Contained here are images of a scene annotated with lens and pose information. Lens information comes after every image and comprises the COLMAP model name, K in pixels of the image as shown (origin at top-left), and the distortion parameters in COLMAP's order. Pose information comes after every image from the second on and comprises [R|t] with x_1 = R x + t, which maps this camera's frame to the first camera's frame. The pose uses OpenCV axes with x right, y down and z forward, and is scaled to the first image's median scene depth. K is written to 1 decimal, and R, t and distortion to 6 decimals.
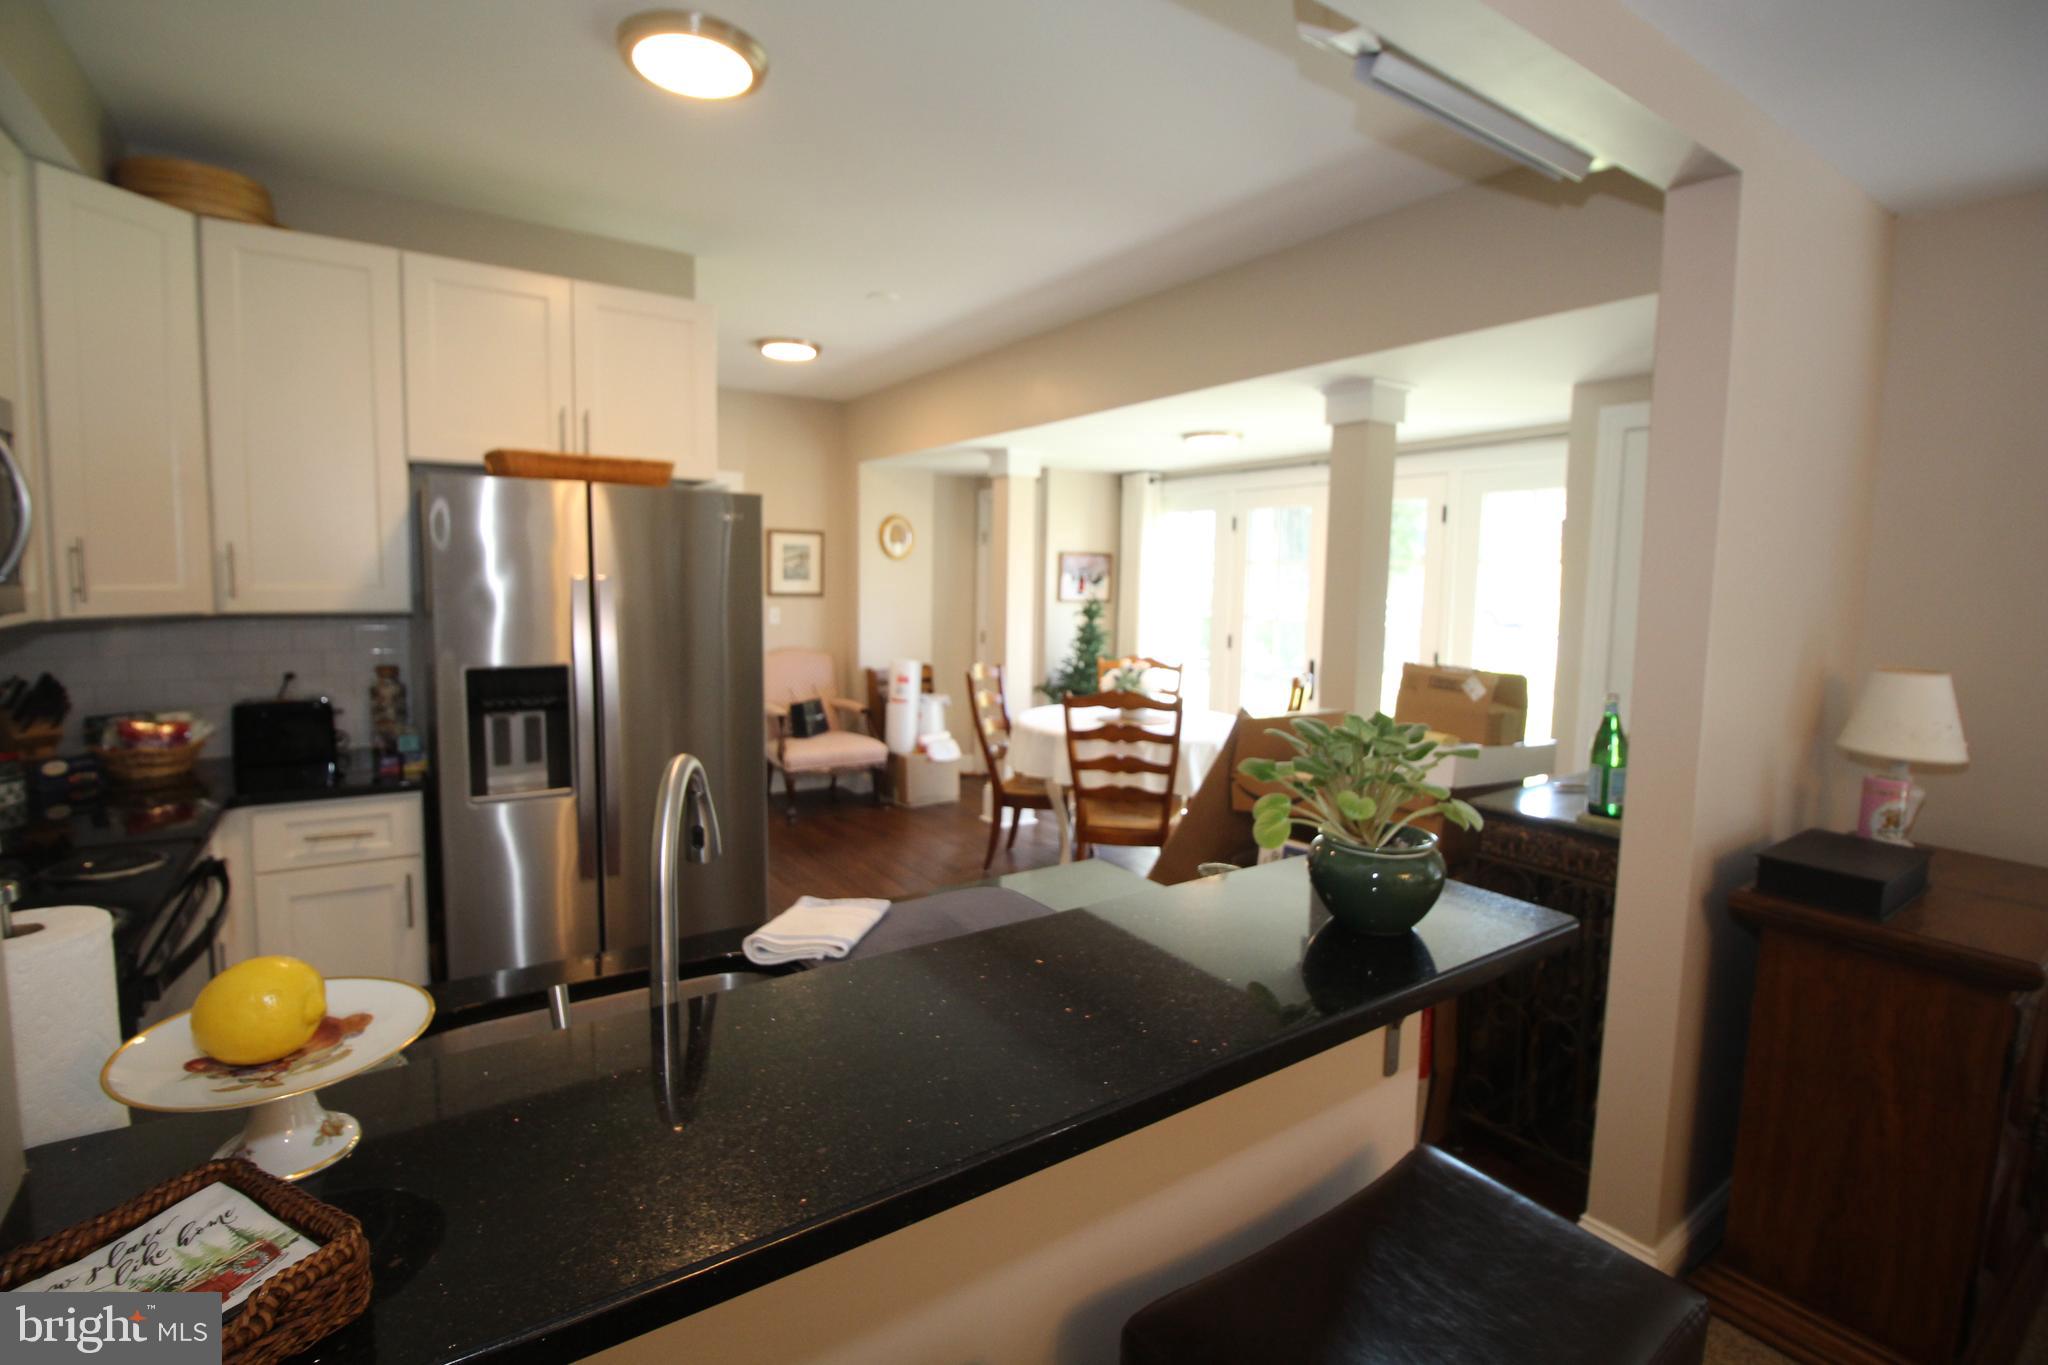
lens RADIAL K [[952.5, 0, 1024.4], [0, 952.5, 663.8], [0, 0, 1]] dist [-0.003784, -0.010338]
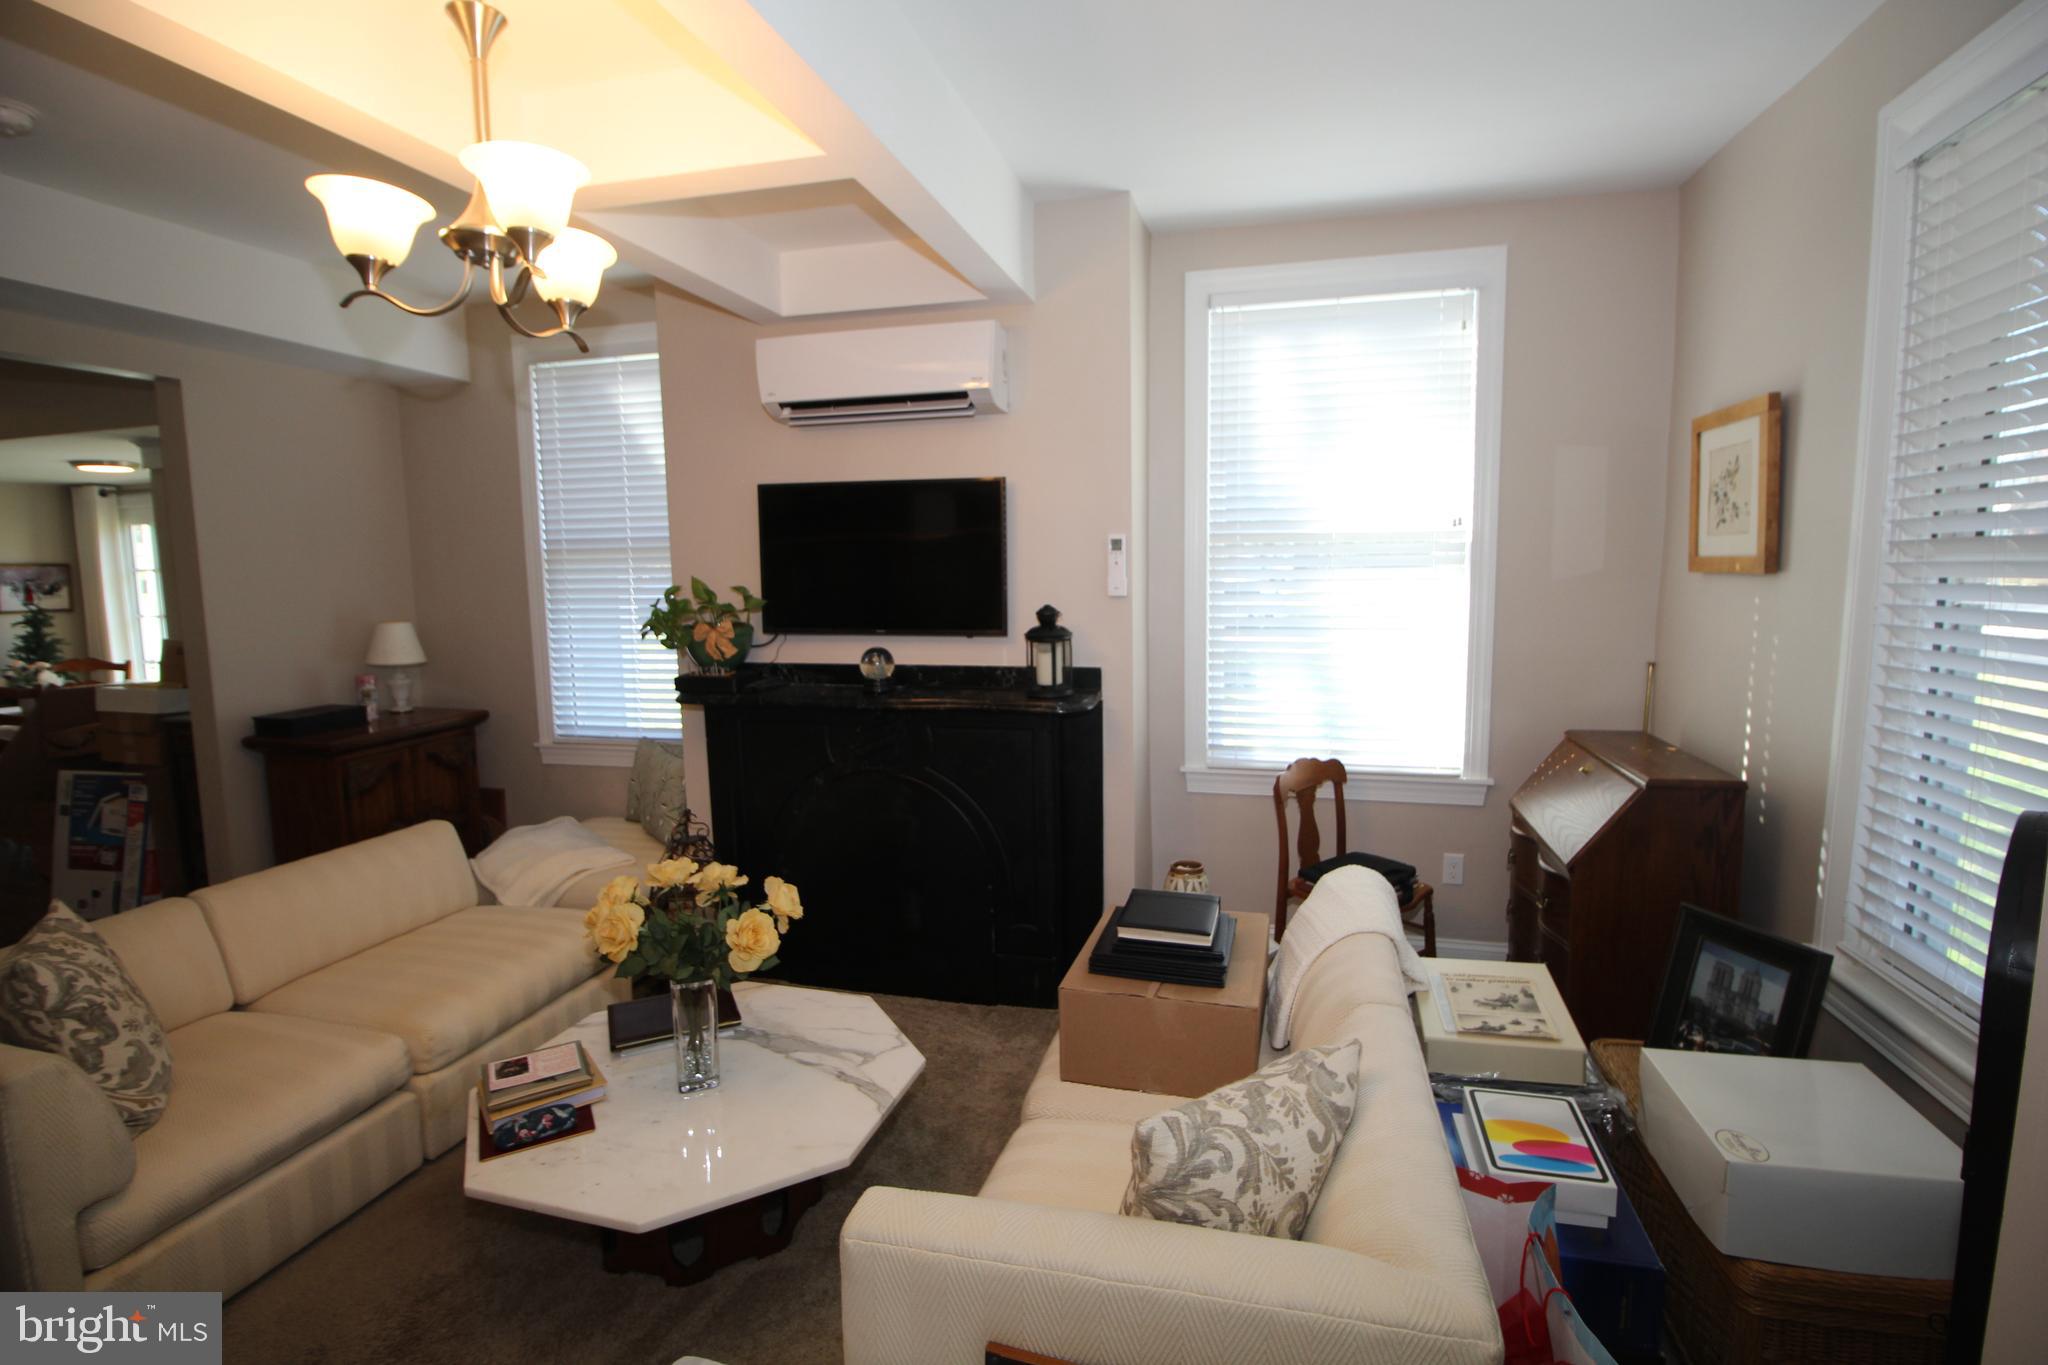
lens RADIAL K [[952.5, 0, 1036.4], [0, 952.5, 670.3], [0, 0, 1]] dist [-0.003784, -0.010338]
pose [[0.746622, -0.099039, 0.657835, 0.205779], [0.088966, 0.994838, 0.048803, 0.044659], [-0.659273, 0.022088, 0.751580, -0.467225]]
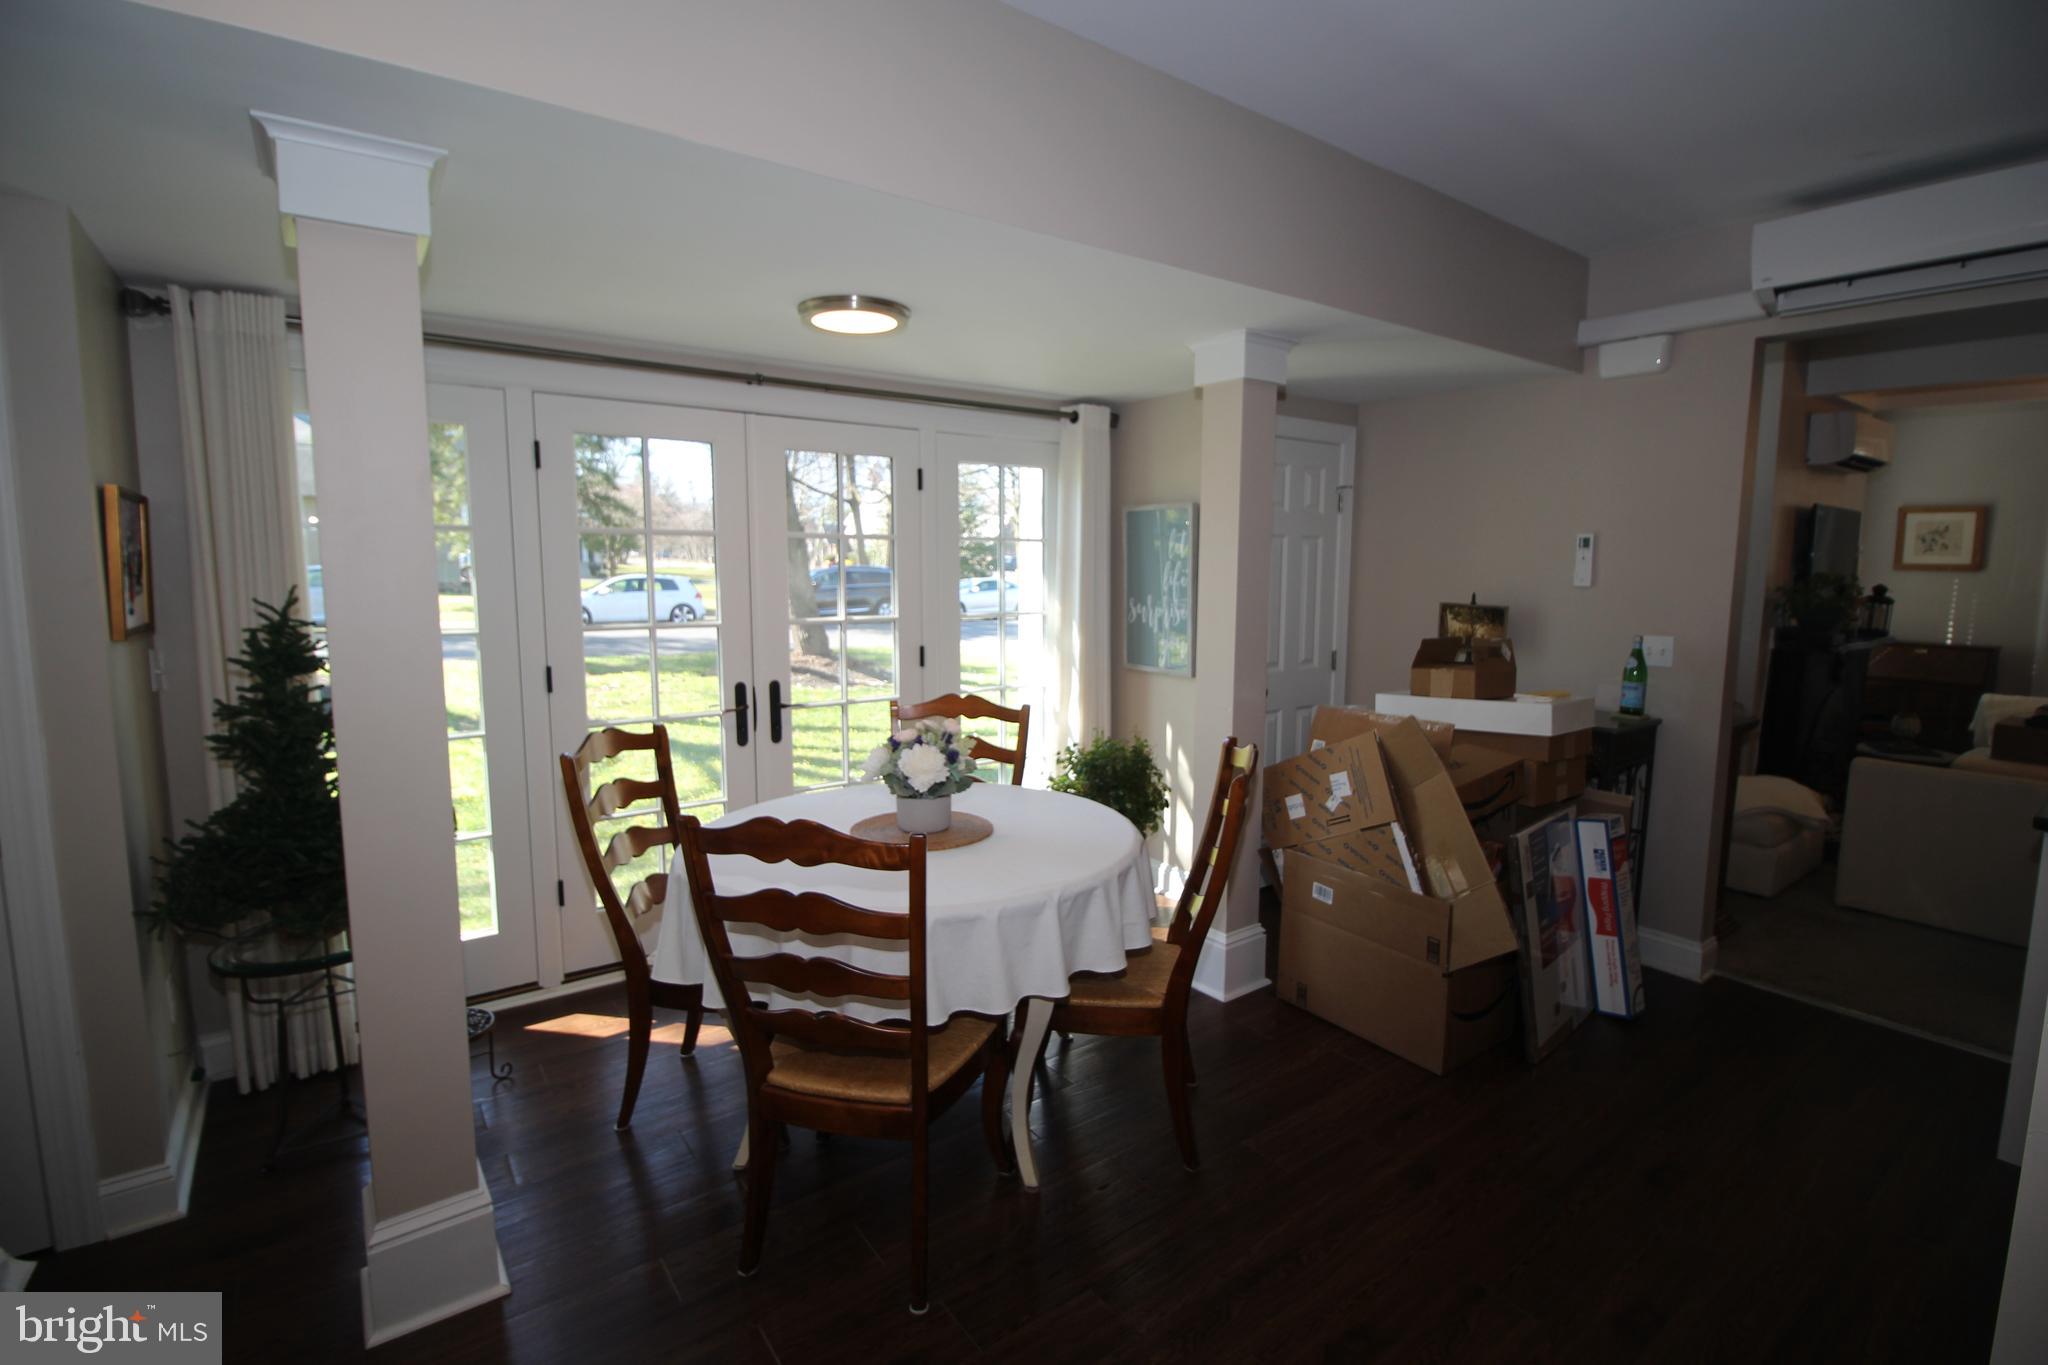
lens RADIAL K [[952.5, 0, 1024.6], [0, 952.5, 677.9], [0, 0, 1]] dist [-0.003784, -0.010338]
pose [[-0.050288, -0.137424, 0.989235, -0.309112], [0.087416, 0.986081, 0.141430, -0.072722], [-0.994902, 0.093587, -0.037575, 0.727713]]
